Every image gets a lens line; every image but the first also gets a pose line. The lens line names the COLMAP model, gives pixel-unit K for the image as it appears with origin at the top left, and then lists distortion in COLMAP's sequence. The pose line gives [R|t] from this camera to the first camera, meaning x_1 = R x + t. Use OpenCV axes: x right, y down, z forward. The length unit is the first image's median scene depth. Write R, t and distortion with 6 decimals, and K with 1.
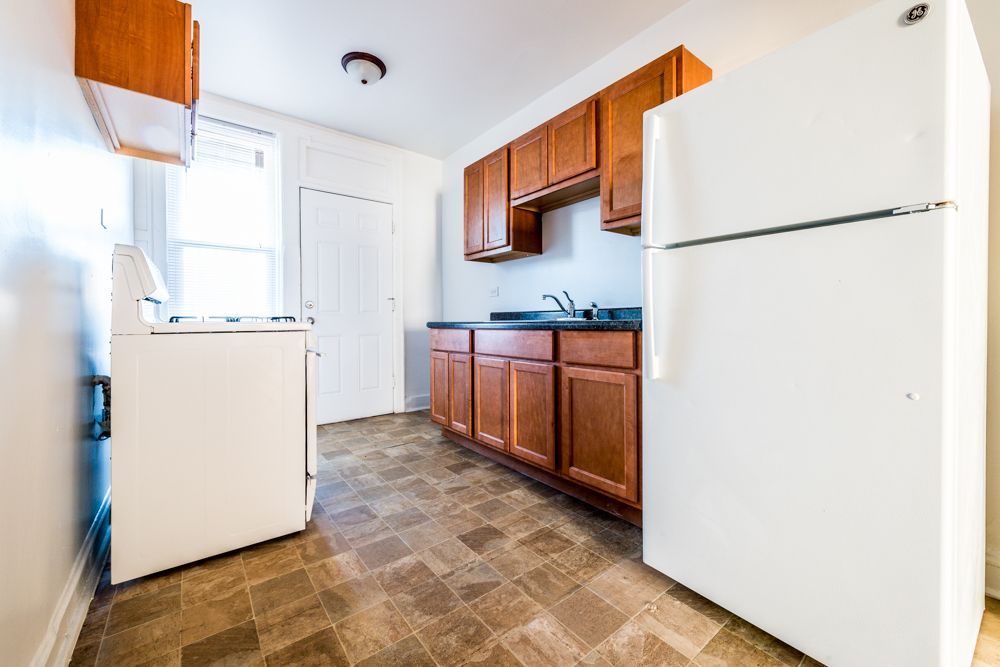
lens RADIAL K [[394.2, 0, 496.1], [0, 394.2, 320.8], [0, 0, 1]] dist [0.014125, -0.005517]
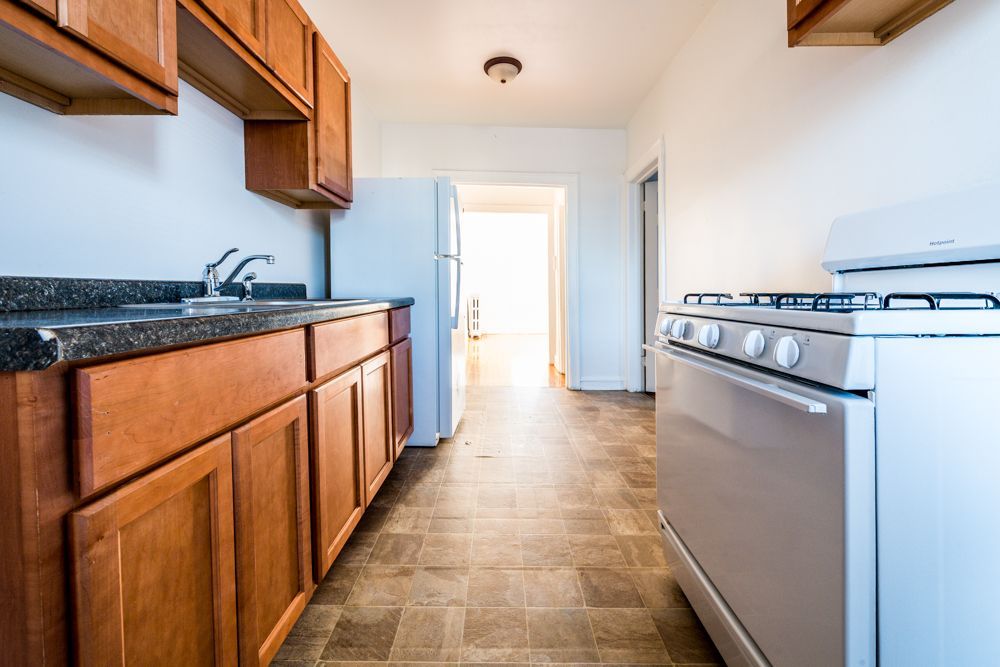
lens RADIAL K [[394.2, 0, 496.1], [0, 394.2, 320.8], [0, 0, 1]] dist [0.014125, -0.005517]
pose [[-0.784540, -0.038759, 0.618865, -0.546779], [0.003475, 0.997754, 0.066894, -0.010792], [-0.620068, 0.054631, -0.782644, 1.456289]]
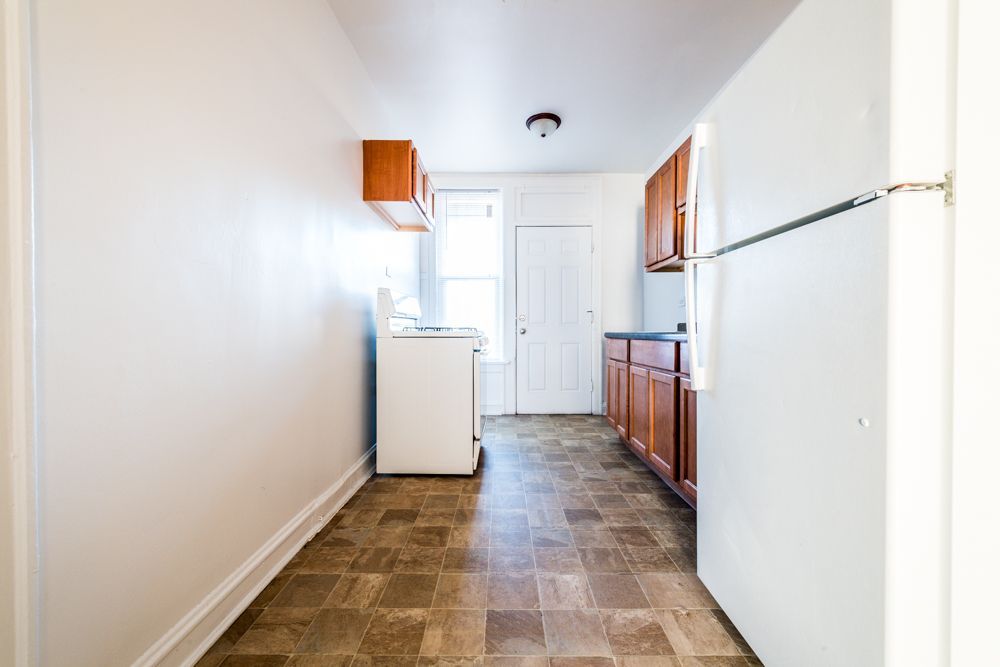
lens RADIAL K [[391.7, 0, 500.0], [0, 391.7, 333.5], [0, 0, 1]] dist [0.011123, -0.000195]
pose [[0.788875, 0.009169, -0.614486, 0.384035], [-0.005984, 0.999956, 0.007239, 0.001015], [0.614525, -0.002033, 0.788895, -0.053043]]
